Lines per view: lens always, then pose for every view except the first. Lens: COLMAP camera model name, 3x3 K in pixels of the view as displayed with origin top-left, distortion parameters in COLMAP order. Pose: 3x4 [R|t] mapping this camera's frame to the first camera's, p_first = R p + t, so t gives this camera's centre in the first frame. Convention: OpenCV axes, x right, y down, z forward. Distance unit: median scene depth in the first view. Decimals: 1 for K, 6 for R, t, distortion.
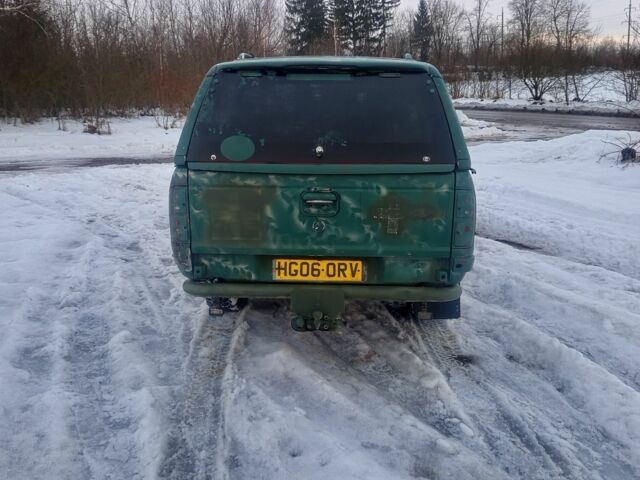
lens RADIAL K [[606.4, 0, 319.0], [0, 606.4, 245.0], [0, 0, 1]] dist [0.035988, 0.000000]
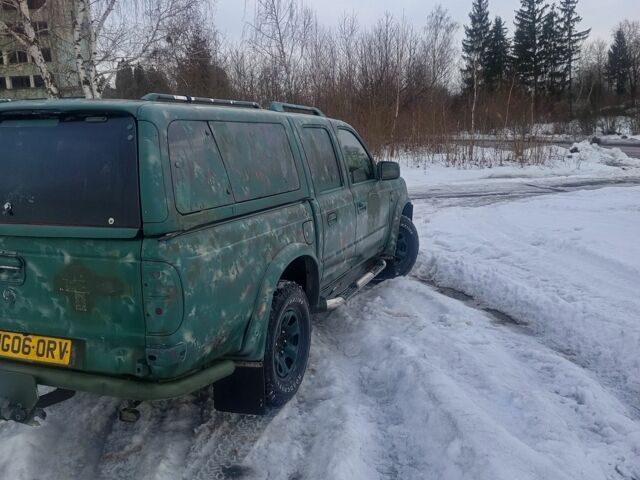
lens RADIAL K [[606.4, 0, 321.2], [0, 606.4, 236.6], [0, 0, 1]] dist [0.035988, 0.000000]
pose [[0.957692, 0.032674, -0.285936, 0.627288], [-0.054068, 0.996270, -0.067249, -0.076344], [0.282672, 0.079864, 0.955886, 0.288999]]
